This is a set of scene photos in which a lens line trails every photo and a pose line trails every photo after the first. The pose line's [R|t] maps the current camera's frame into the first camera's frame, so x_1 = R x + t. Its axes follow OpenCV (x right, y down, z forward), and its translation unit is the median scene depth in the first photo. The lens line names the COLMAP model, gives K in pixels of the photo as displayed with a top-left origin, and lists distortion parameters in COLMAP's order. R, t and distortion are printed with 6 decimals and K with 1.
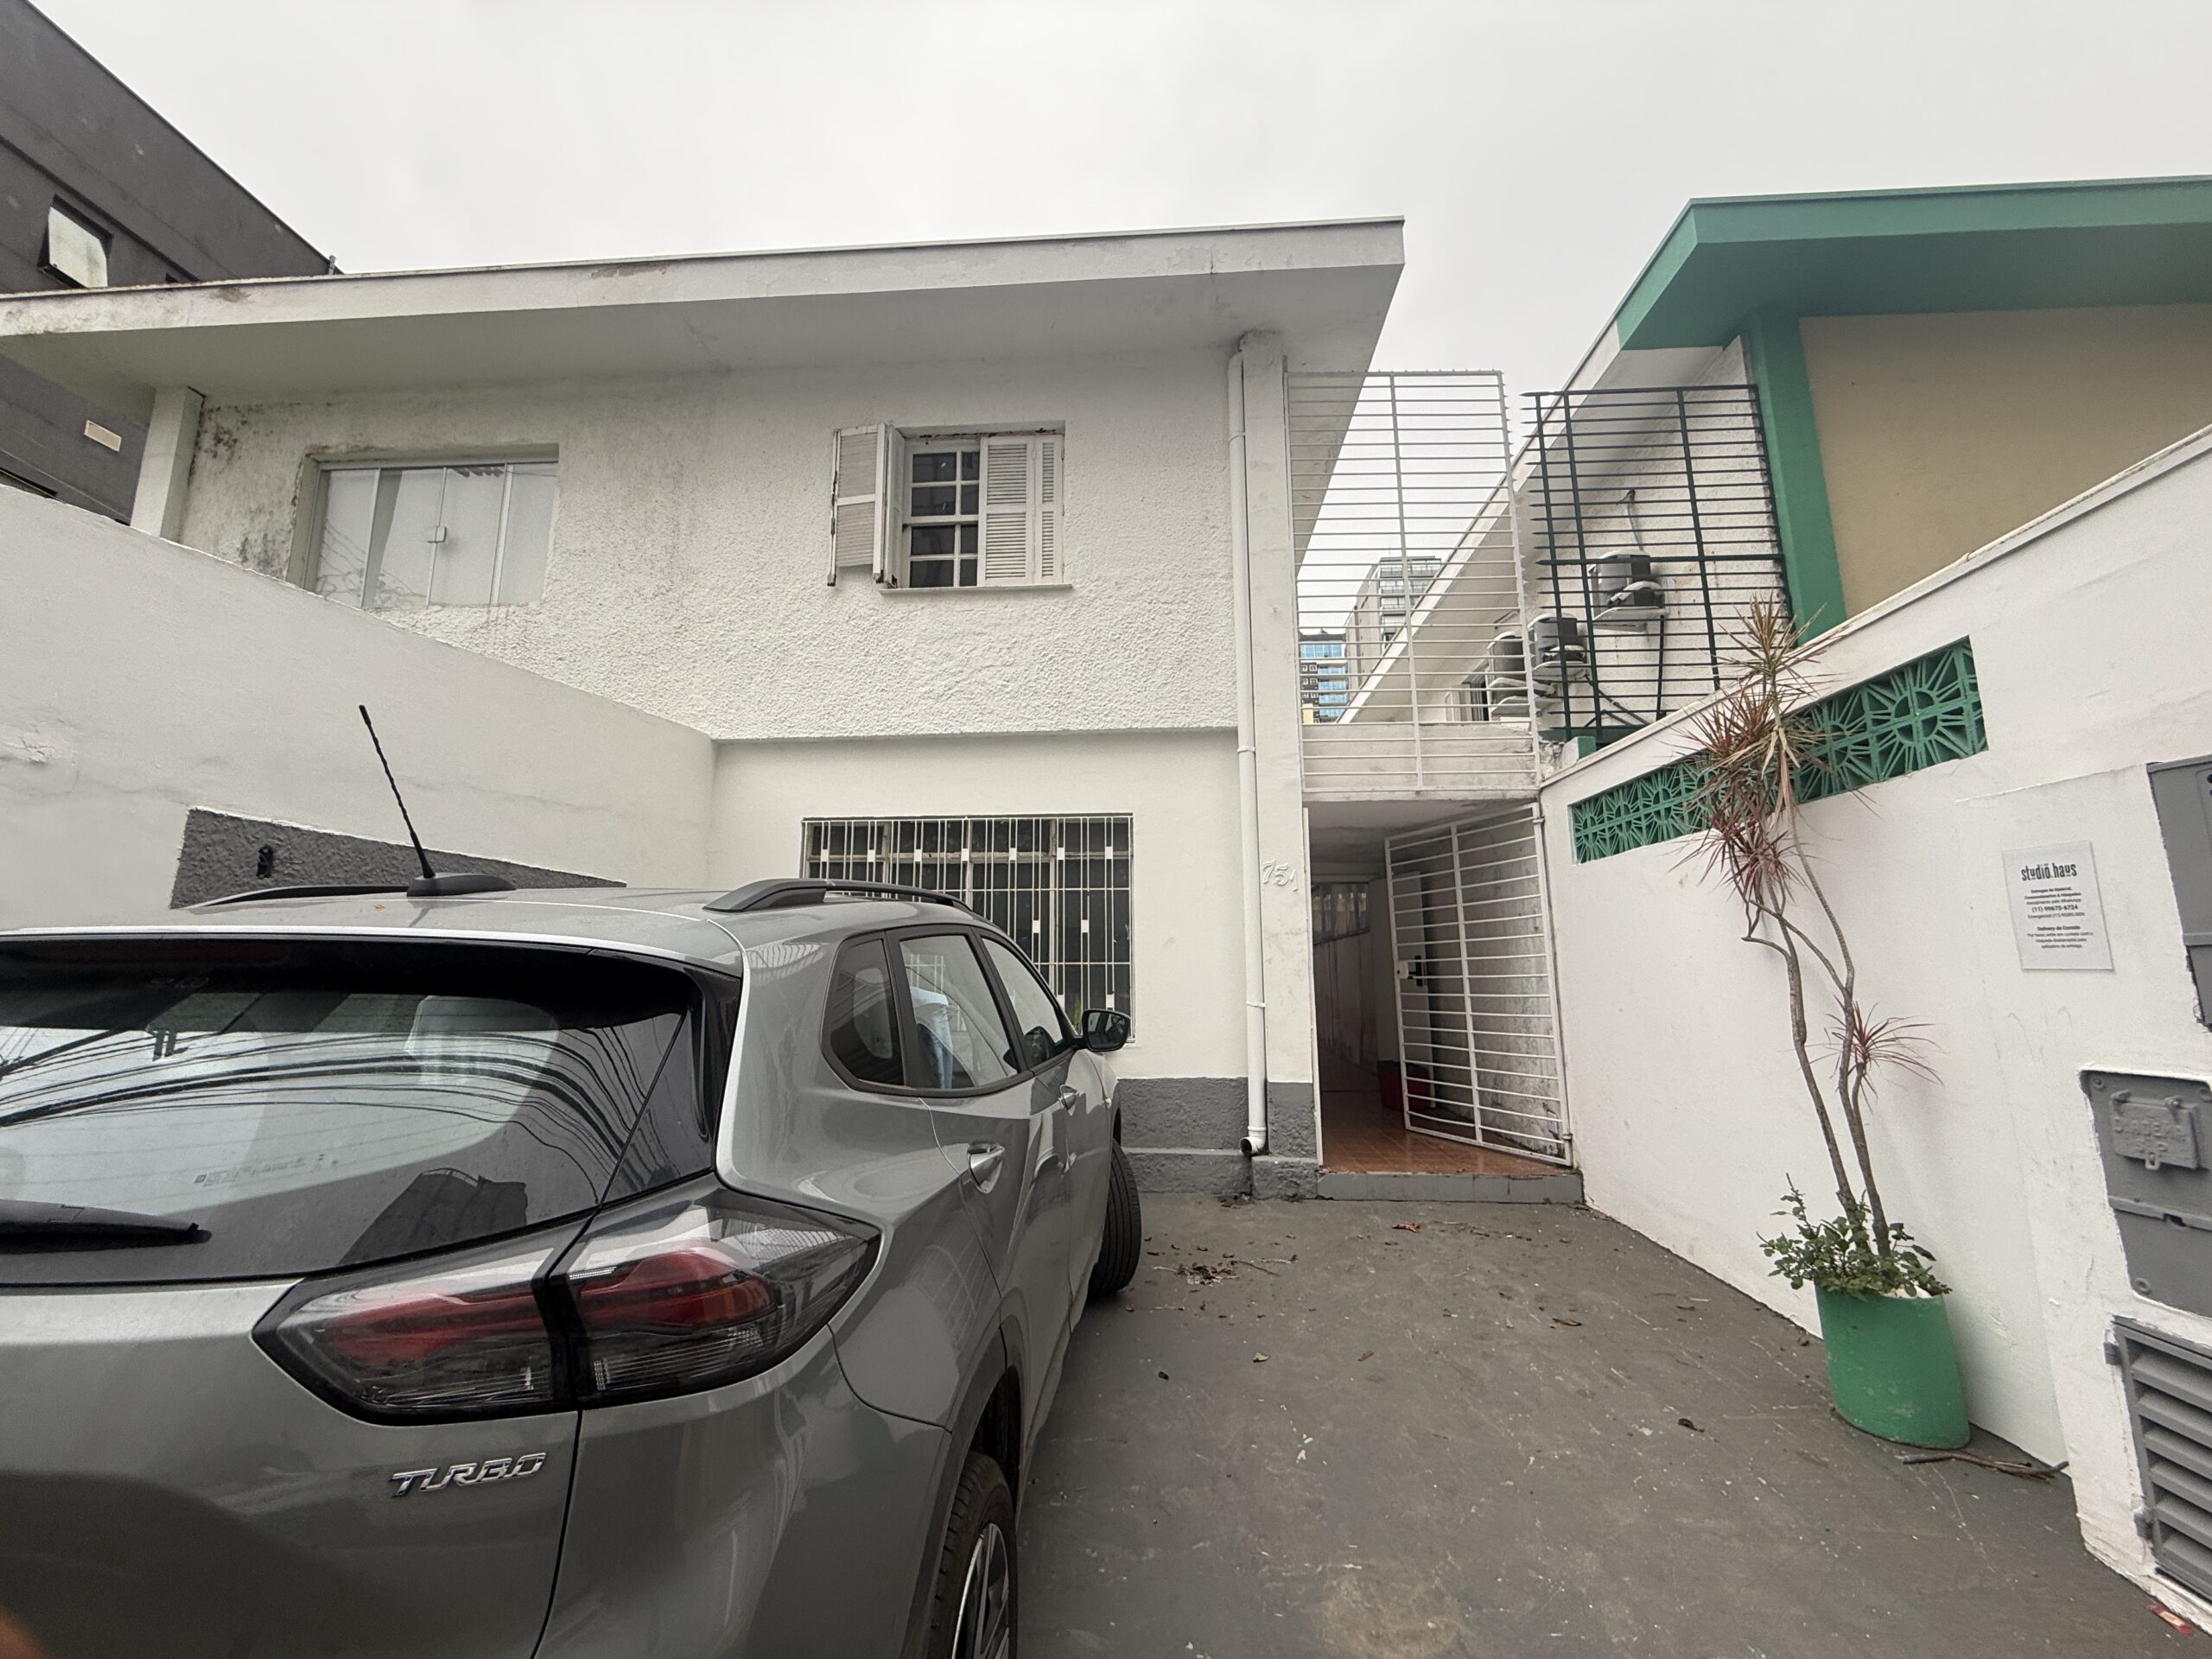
lens RADIAL K [[887.7, 0, 1097.8], [0, 887.7, 832.1], [0, 0, 1]] dist [-0.002944, -0.000329]
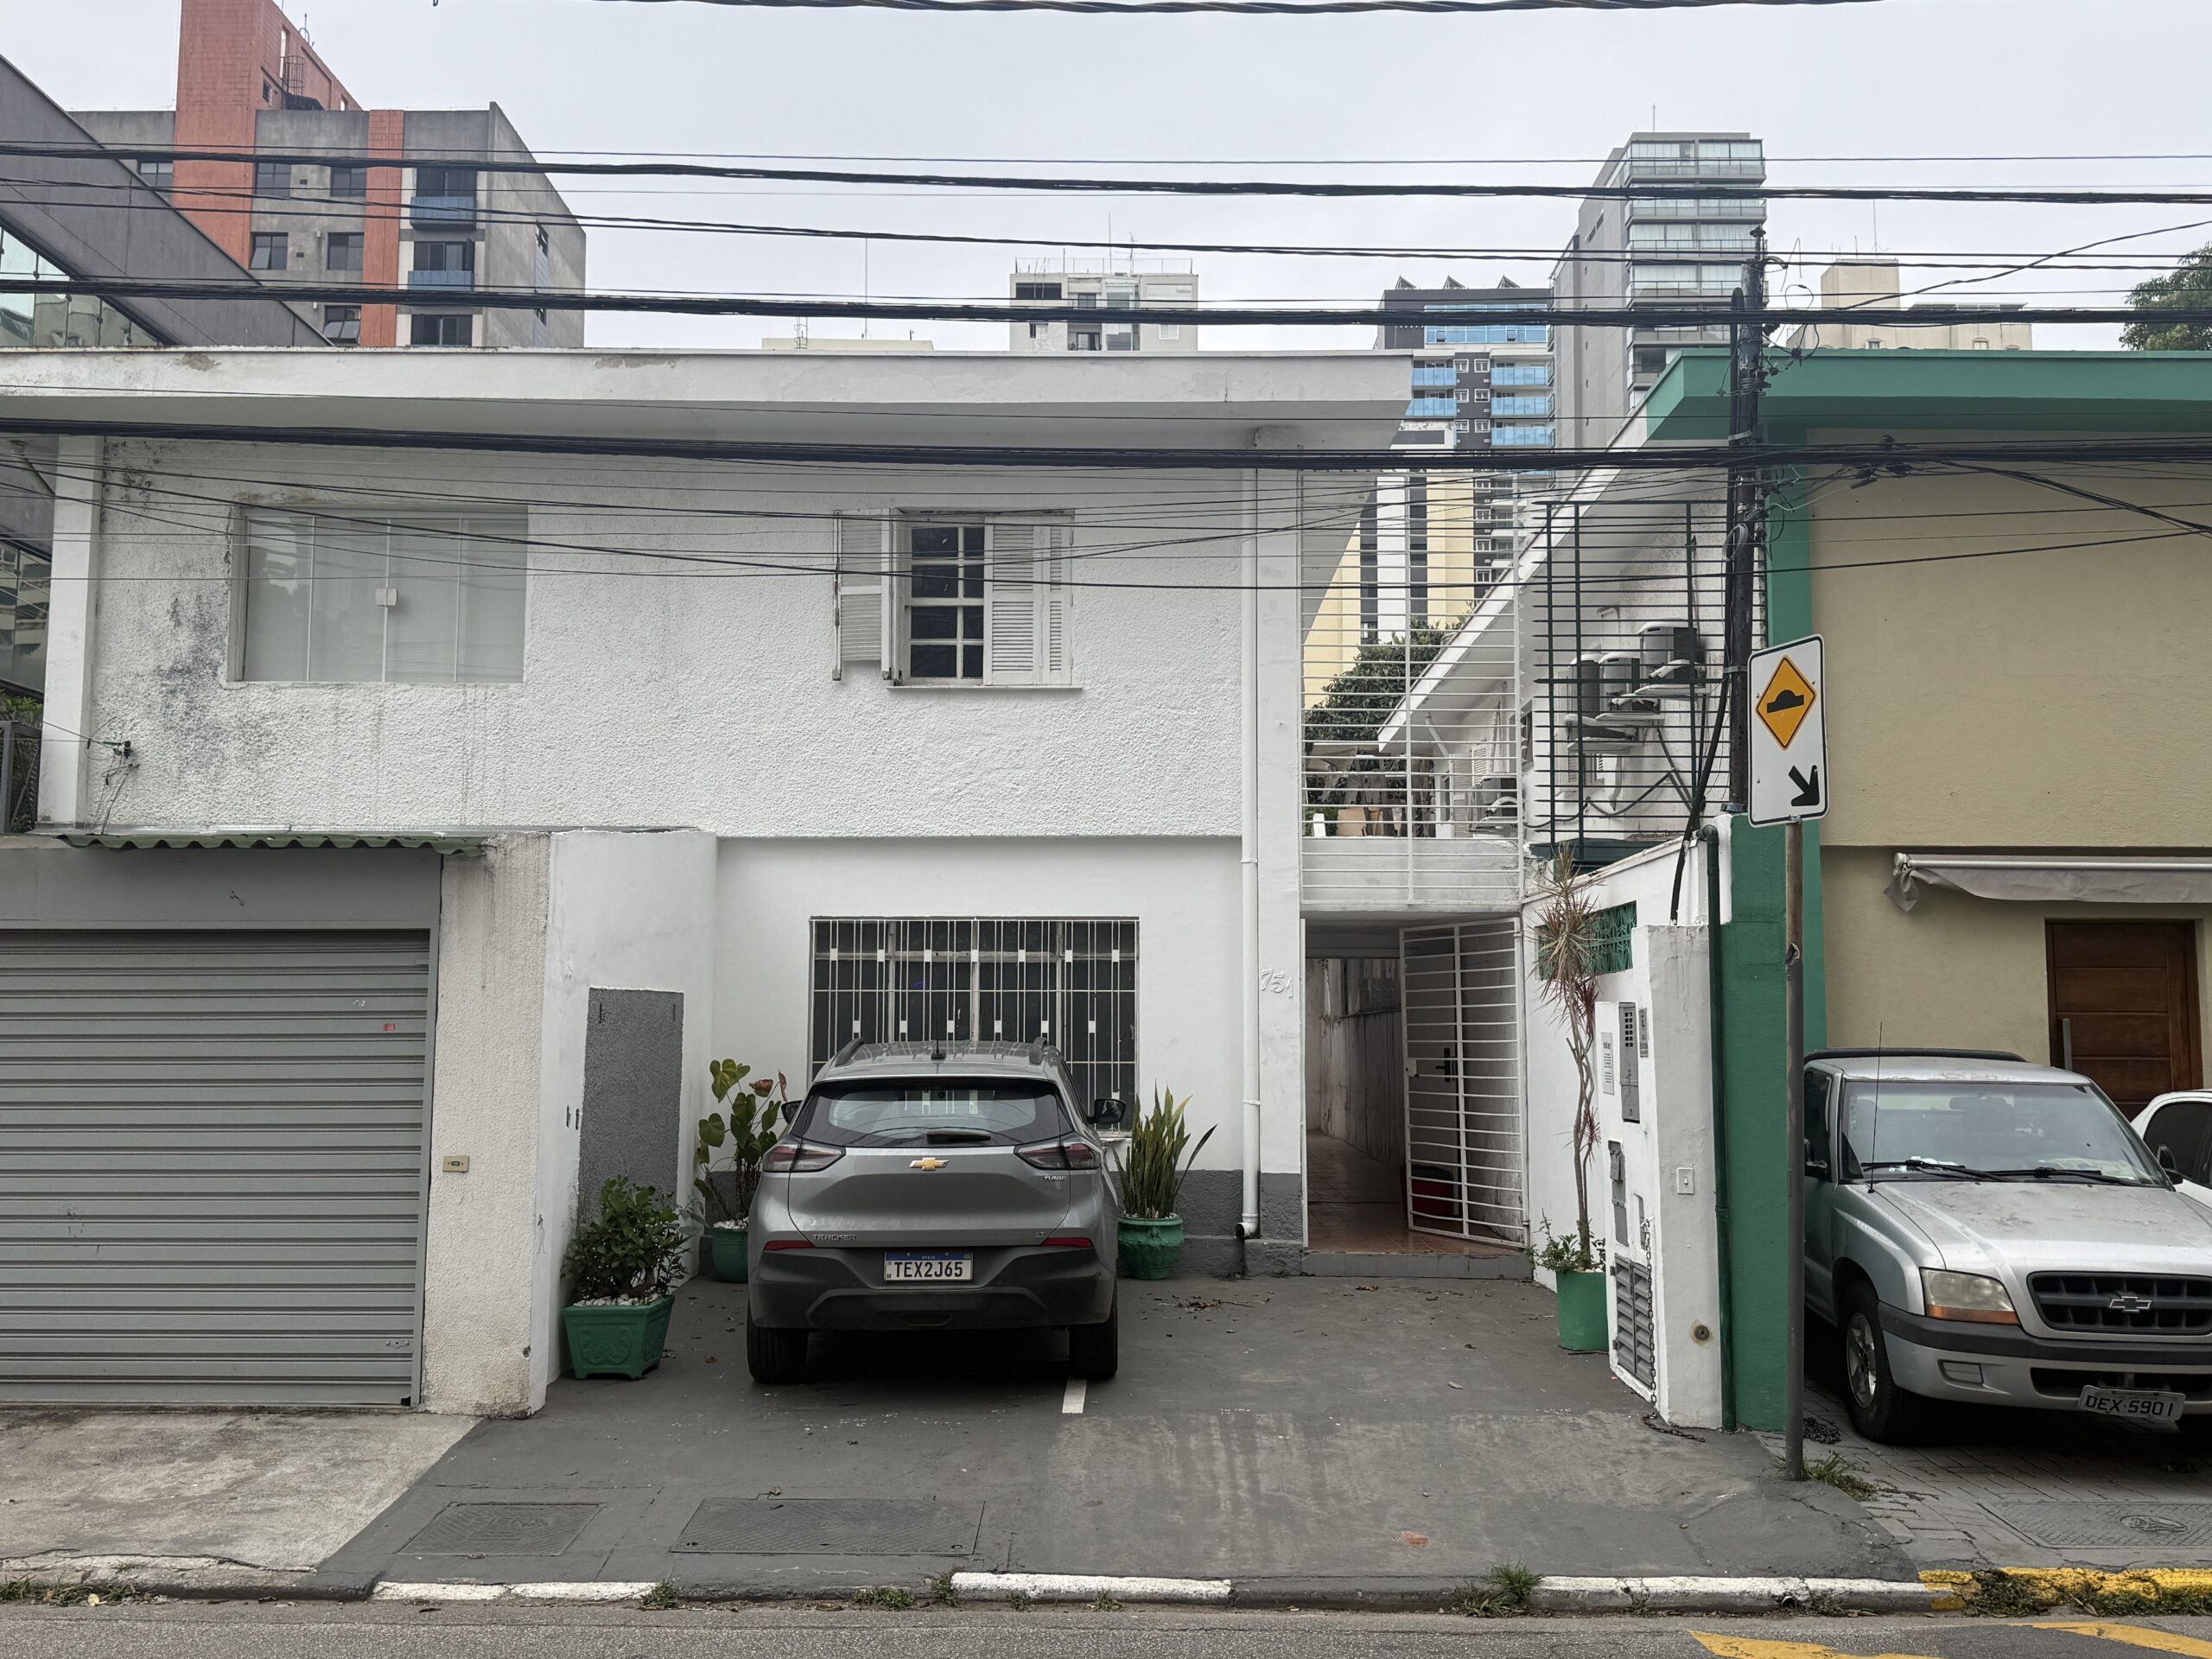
lens RADIAL K [[1996.4, 0, 1104.8], [0, 1996.4, 840.1], [0, 0, 1]] dist [0.175786, -0.387139]
pose [[0.998486, 0.011296, 0.053840, -0.123818], [-0.014898, 0.997642, 0.066989, -0.260332], [-0.052956, -0.067689, 0.996300, -1.279152]]
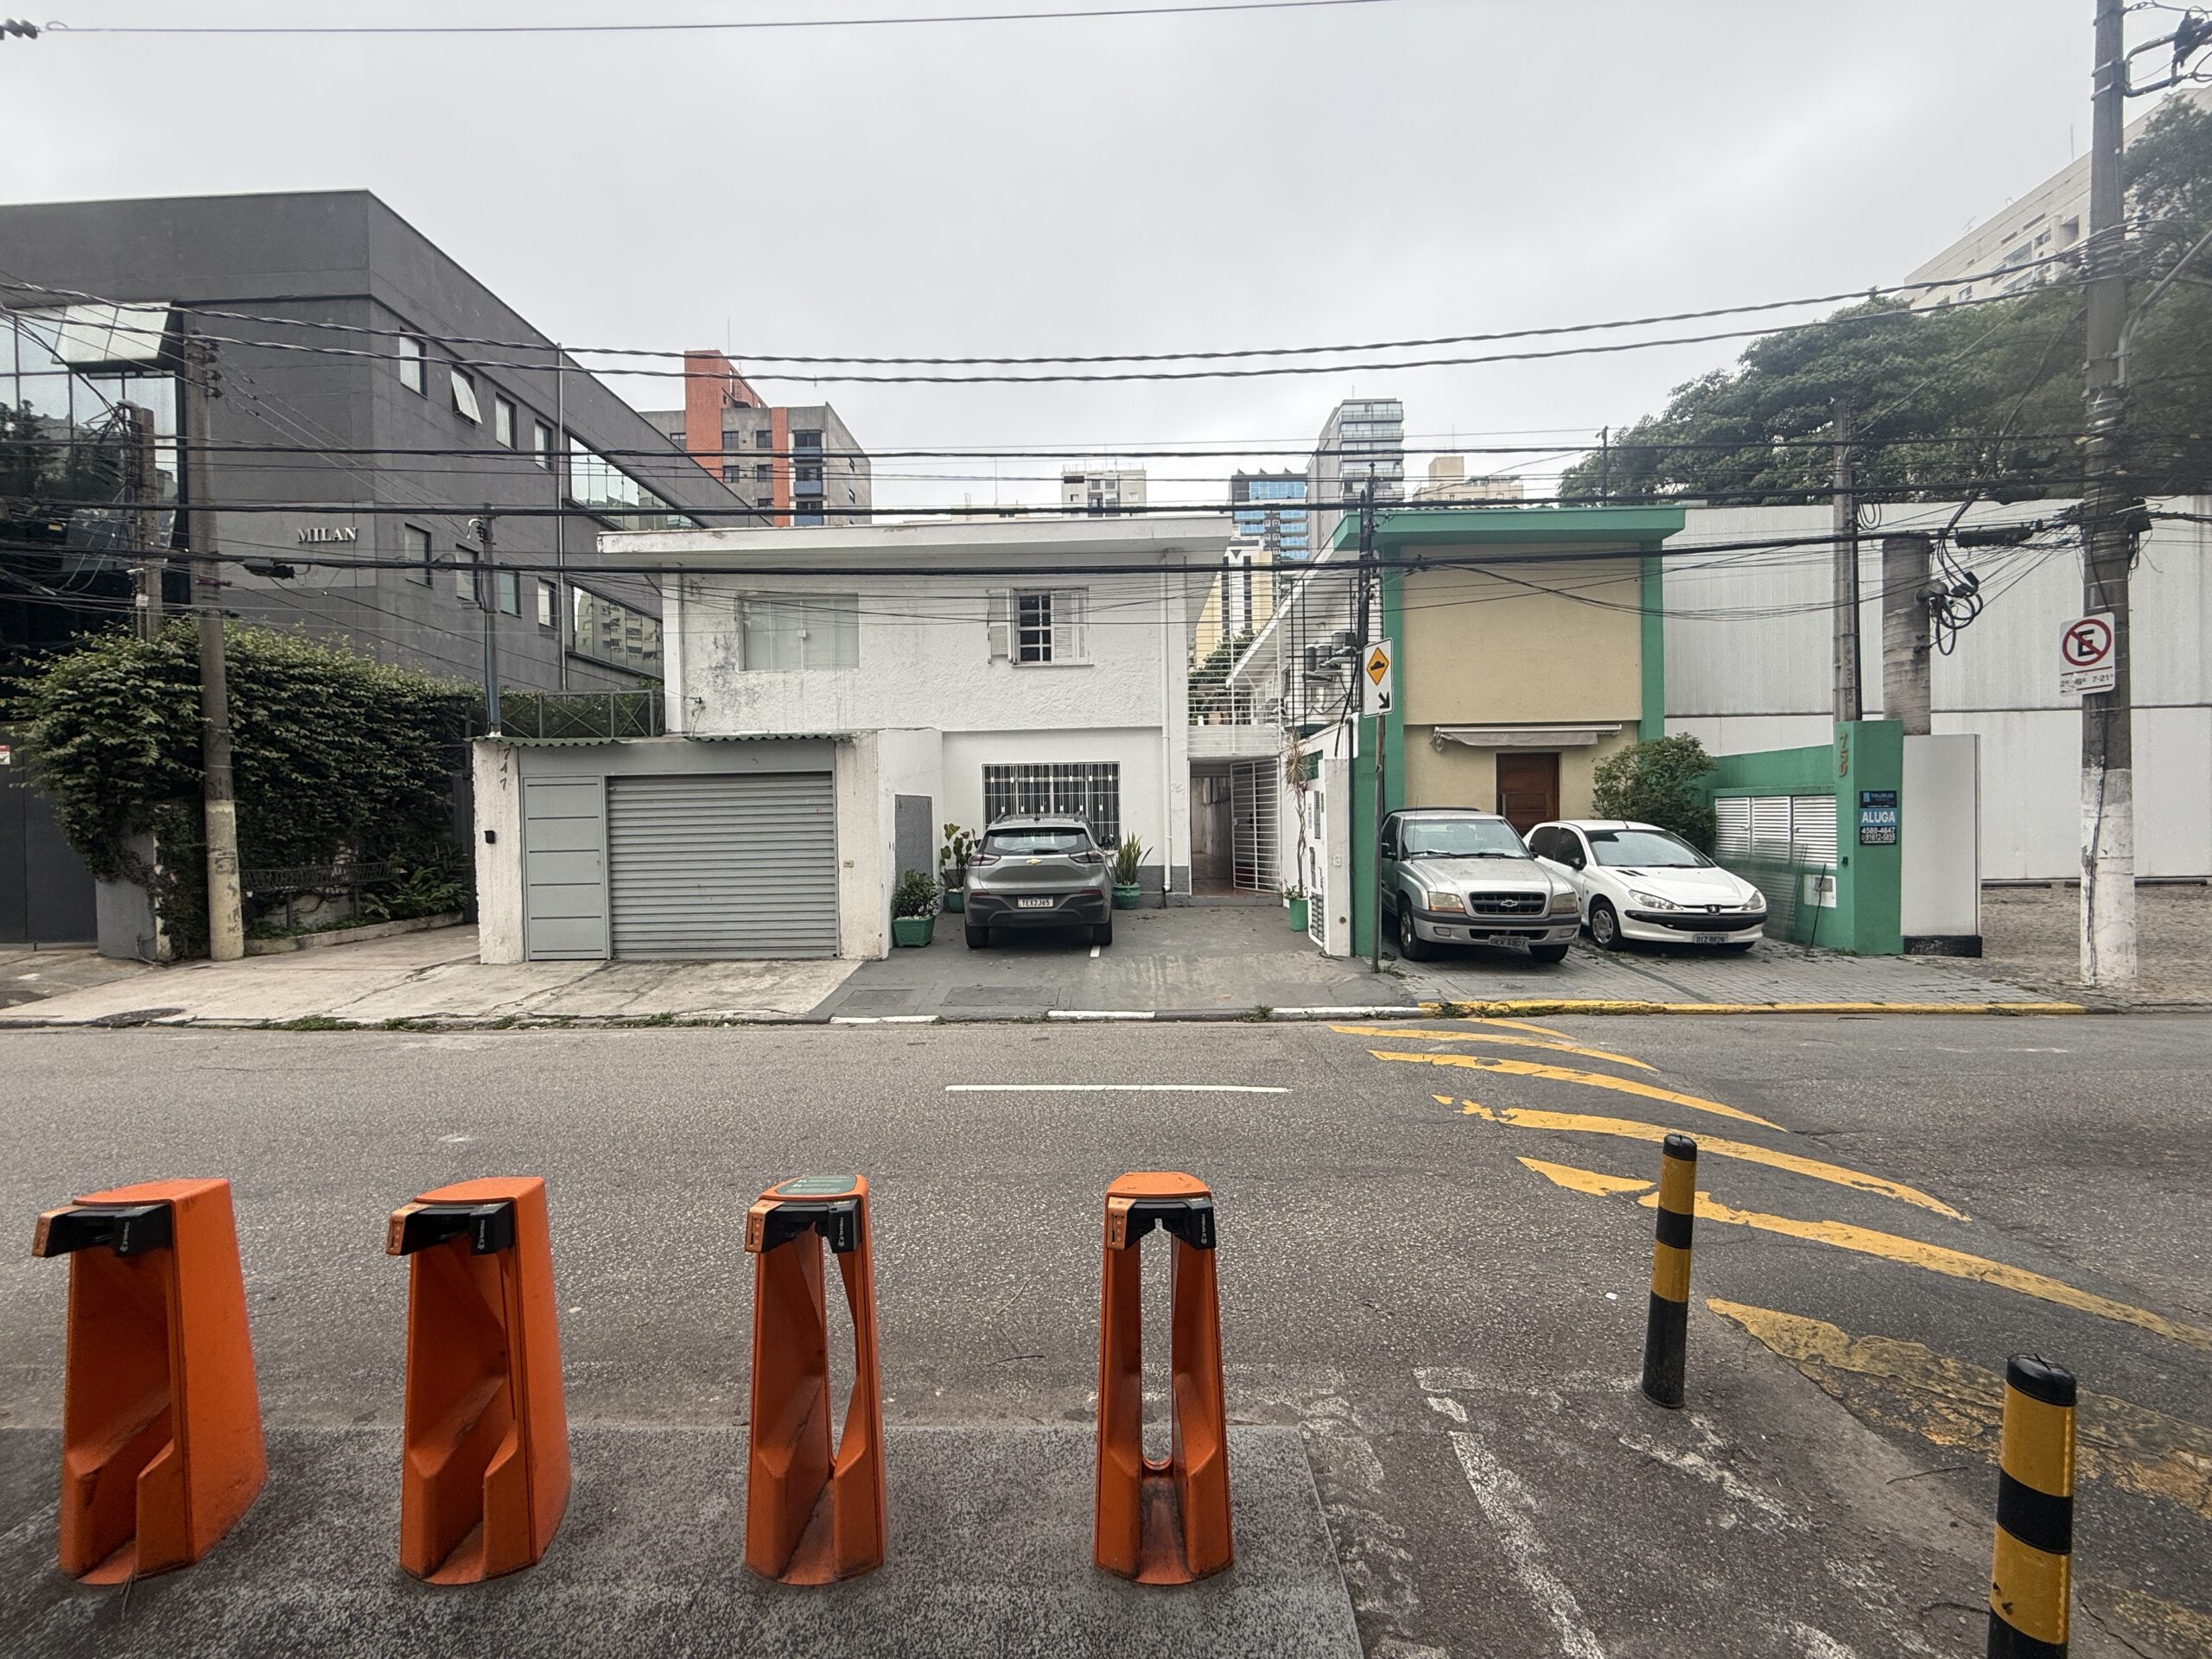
lens RADIAL K [[887.7, 0, 1097.8], [0, 887.7, 832.1], [0, 0, 1]] dist [-0.002944, -0.000329]
pose [[0.999122, -0.015754, 0.038809, -0.117167], [0.008490, 0.983505, 0.180682, -0.267686], [-0.041015, -0.180194, 0.982776, -1.413234]]
